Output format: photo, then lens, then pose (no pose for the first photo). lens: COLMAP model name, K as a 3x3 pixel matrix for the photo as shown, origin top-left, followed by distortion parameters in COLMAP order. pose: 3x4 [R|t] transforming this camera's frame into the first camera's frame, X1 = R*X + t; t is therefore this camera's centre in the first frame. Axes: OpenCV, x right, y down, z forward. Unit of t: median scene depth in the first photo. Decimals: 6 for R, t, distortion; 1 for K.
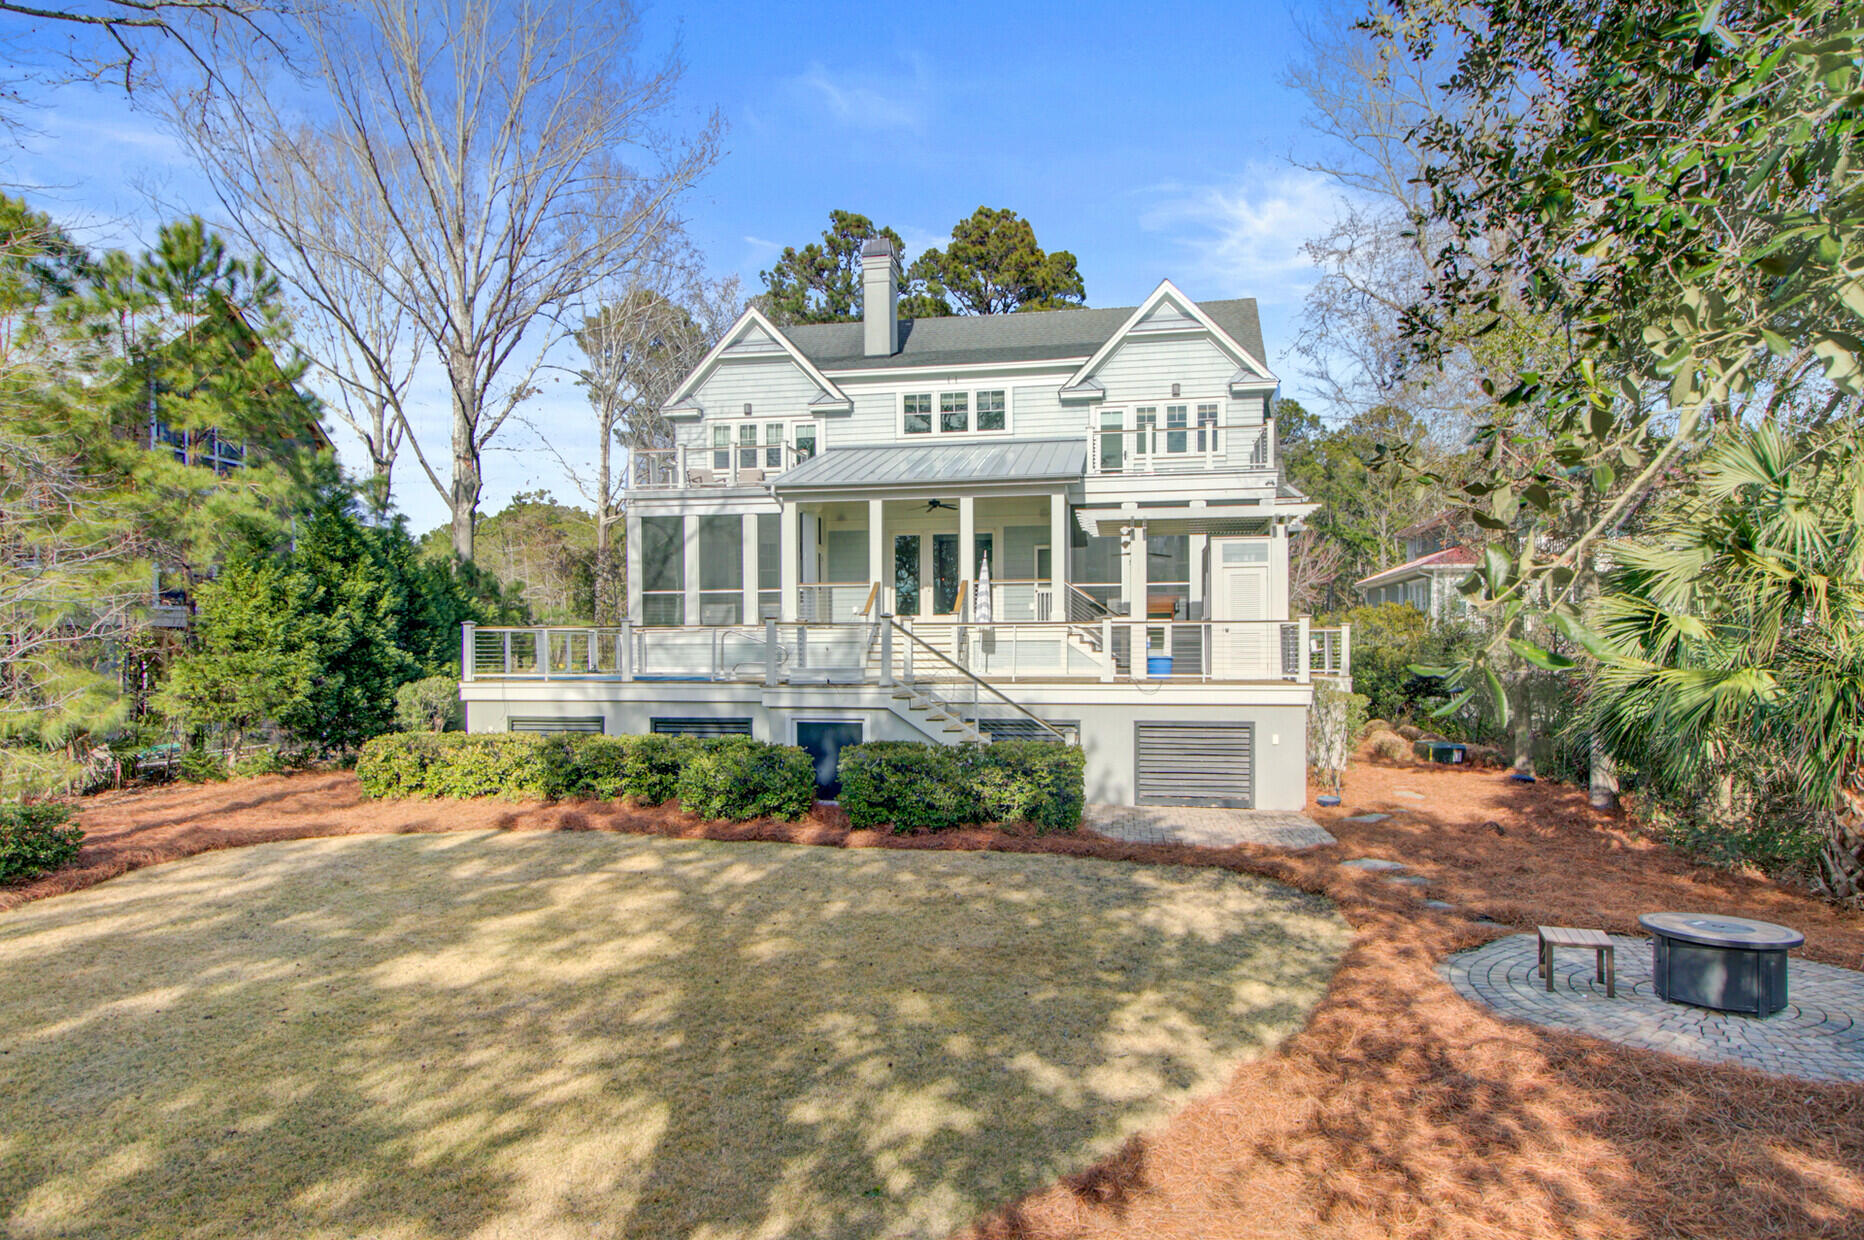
lens RADIAL K [[1133.9, 0, 924.0], [0, 1133.9, 667.1], [0, 0, 1]] dist [0.006547, -0.002407]
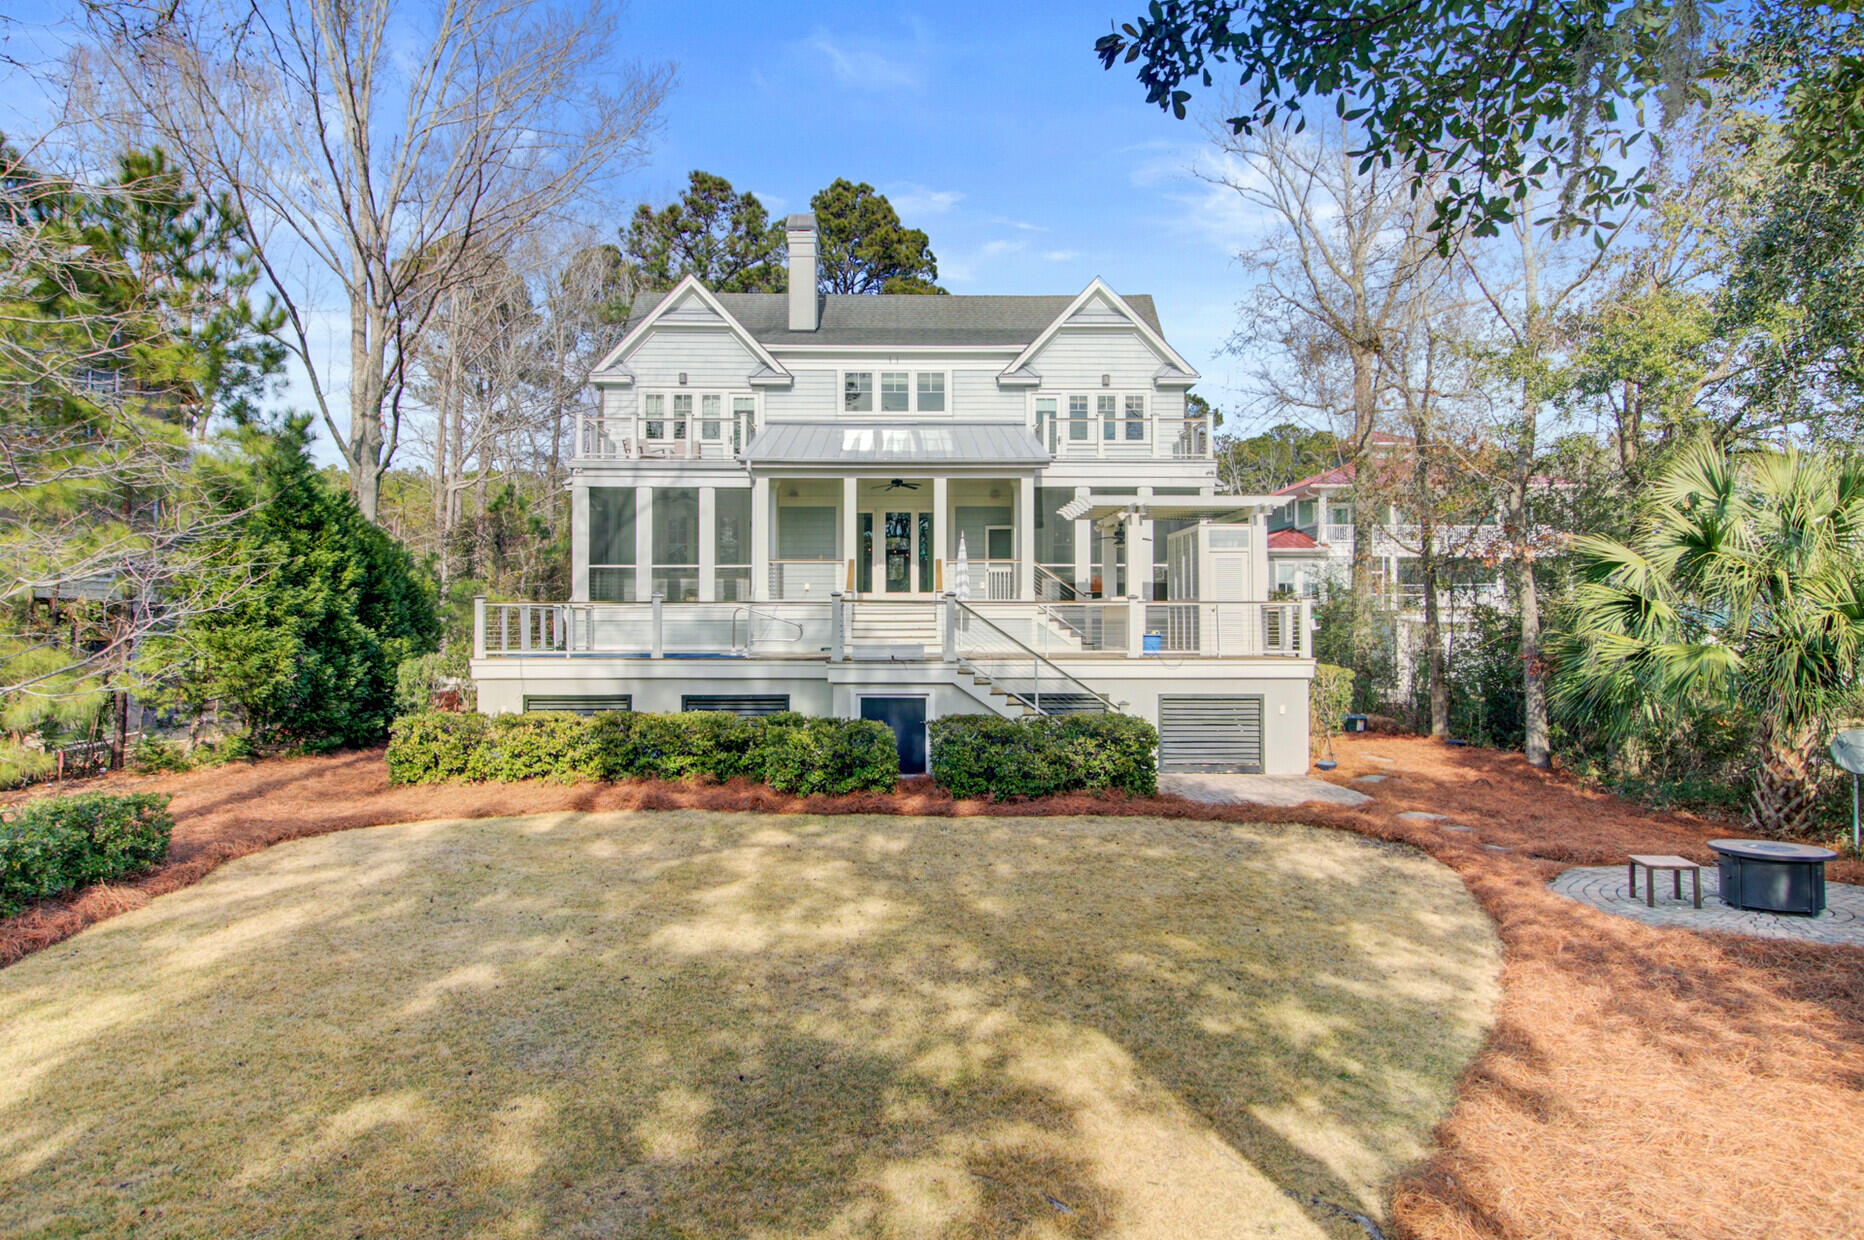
lens RADIAL K [[1190.2, 0, 934.1], [0, 1190.2, 613.5], [0, 0, 1]] dist [0.004257, 0.000777]
pose [[0.976831, 0.005798, 0.213933, -0.263054], [0.000145, 0.999615, -0.027755, 0.002573], [-0.214012, 0.027143, 0.976454, -0.055209]]
